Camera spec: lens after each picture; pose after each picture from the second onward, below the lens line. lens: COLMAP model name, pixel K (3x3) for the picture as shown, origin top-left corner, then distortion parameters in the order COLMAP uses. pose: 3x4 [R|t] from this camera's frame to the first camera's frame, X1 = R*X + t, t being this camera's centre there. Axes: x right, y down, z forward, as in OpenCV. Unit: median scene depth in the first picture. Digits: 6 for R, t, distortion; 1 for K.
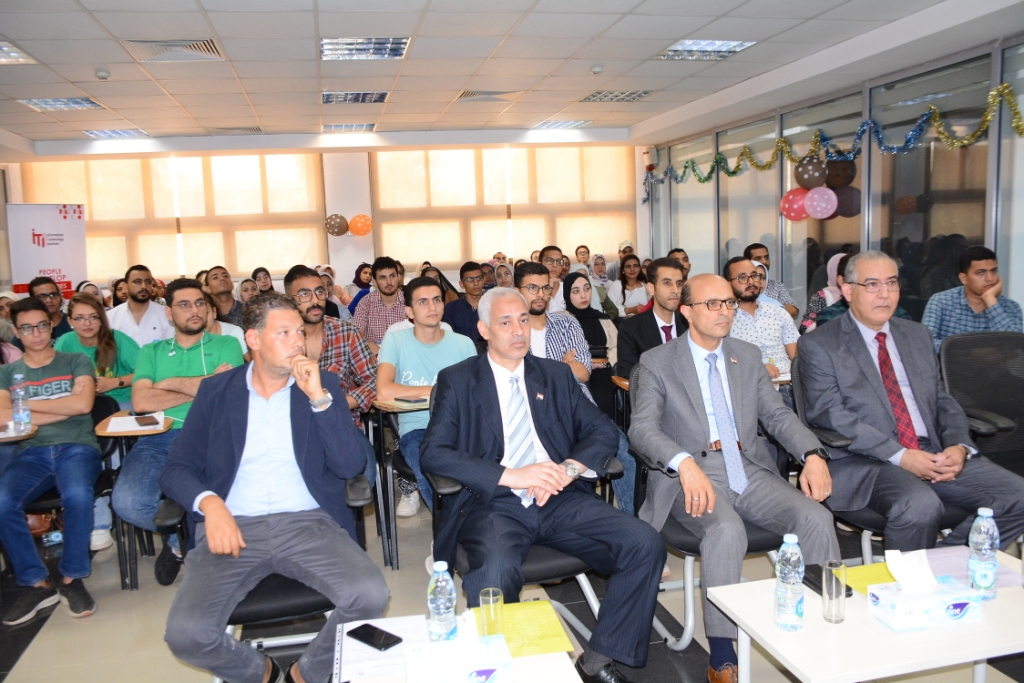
lens RADIAL K [[819.3, 0, 507.4], [0, 819.3, 340.4], [0, 0, 1]] dist [-0.047152, 0.013541]
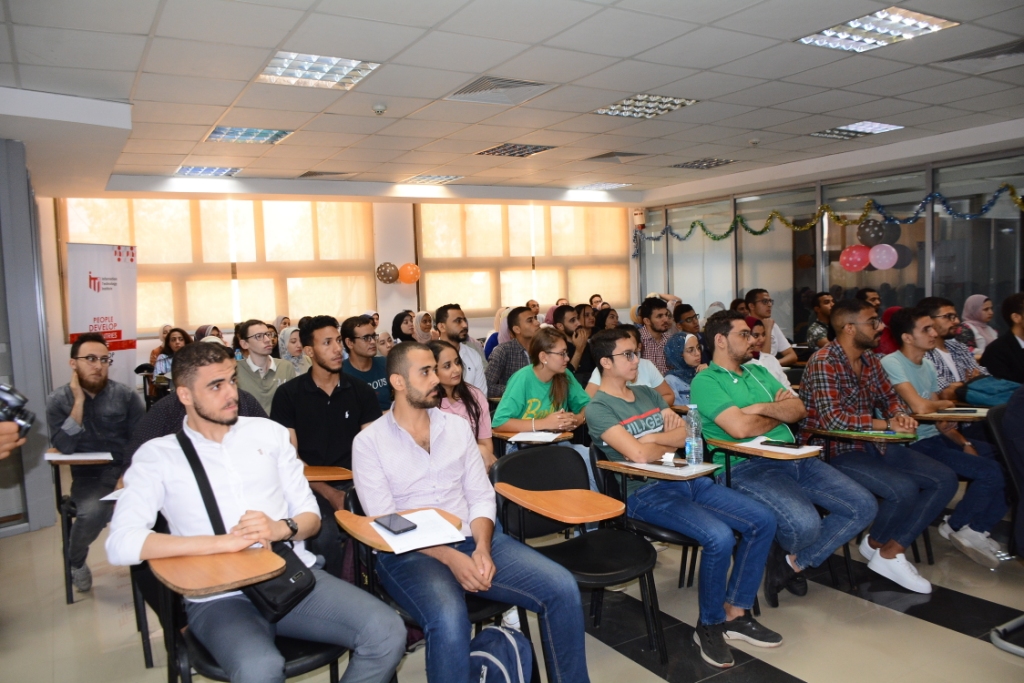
lens RADIAL K [[759.5, 0, 508.3], [0, 759.5, 336.8], [0, 0, 1]] dist [-0.041782, -0.006799]
pose [[0.948071, -0.015823, 0.317666, -0.380379], [0.037770, 0.997295, -0.063049, 0.003190], [-0.315809, 0.071773, 0.946104, 0.068040]]
